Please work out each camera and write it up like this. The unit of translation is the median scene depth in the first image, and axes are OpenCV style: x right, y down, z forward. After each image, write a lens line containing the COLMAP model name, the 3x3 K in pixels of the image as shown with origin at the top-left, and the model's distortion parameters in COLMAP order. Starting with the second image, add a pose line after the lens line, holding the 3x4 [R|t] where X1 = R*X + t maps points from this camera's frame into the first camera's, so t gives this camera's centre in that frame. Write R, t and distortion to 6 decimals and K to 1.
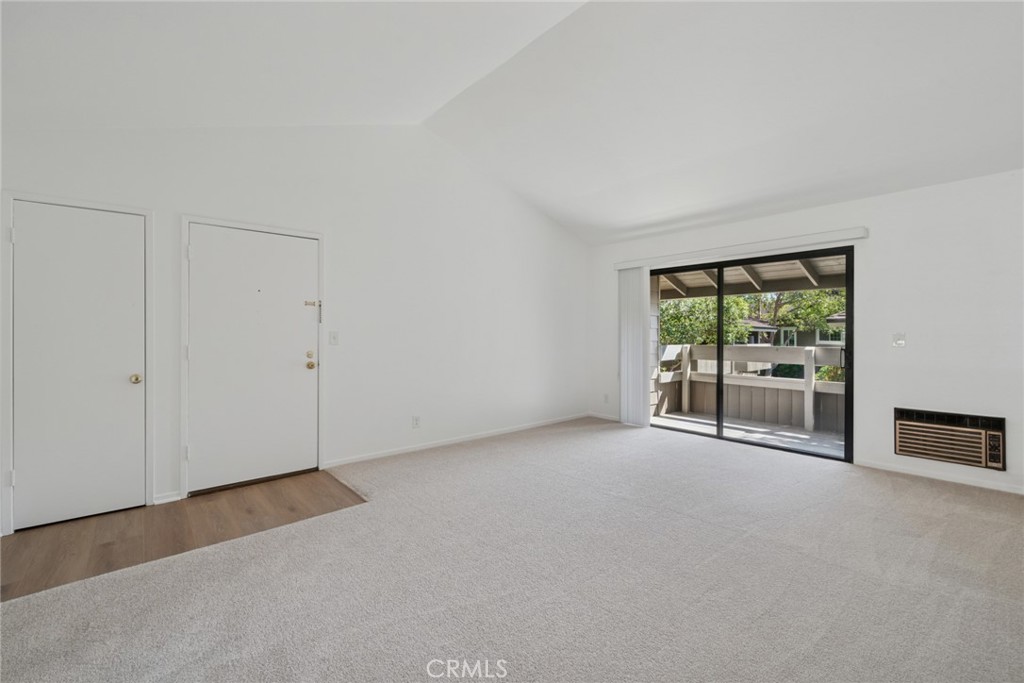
lens RADIAL K [[434.3, 0, 511.0], [0, 434.3, 333.1], [0, 0, 1]] dist [0.000745, 0.000111]
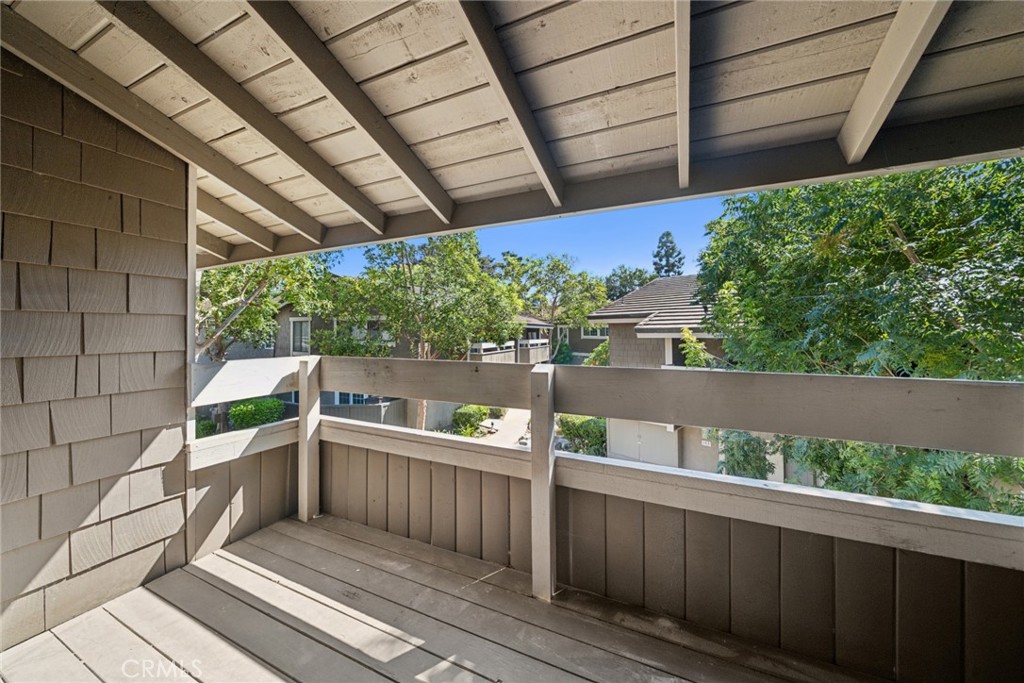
lens RADIAL K [[358.4, 0, 515.6], [0, 358.4, 330.4], [0, 0, 1]] dist [0.000055, 0.000002]
pose [[0.909612, -0.000555, 0.415458, 0.532934], [0.000001, 0.999999, 0.001333, 0.001609], [-0.415458, -0.001212, 0.909611, 0.724819]]
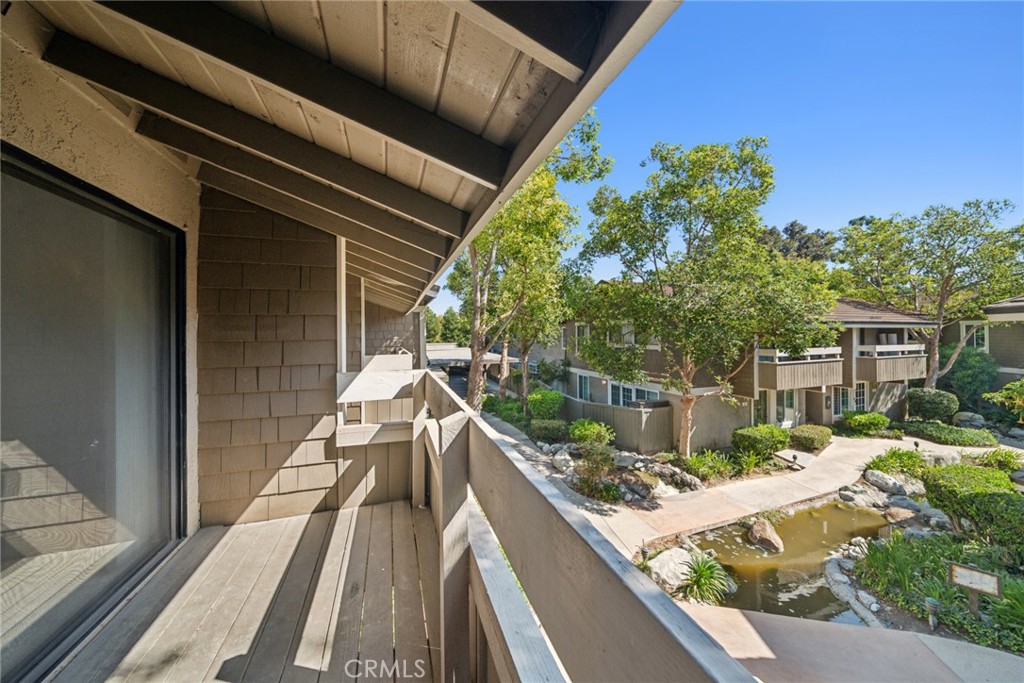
lens RADIAL K [[357.3, 0, 509.0], [0, 357.3, 335.8], [0, 0, 1]] dist [-0.000116, 0.000003]
pose [[0.926930, -0.007571, -0.375157, 0.794897], [0.012061, 0.999881, 0.009621, -0.019823], [0.375040, -0.013443, 0.926911, 0.792643]]
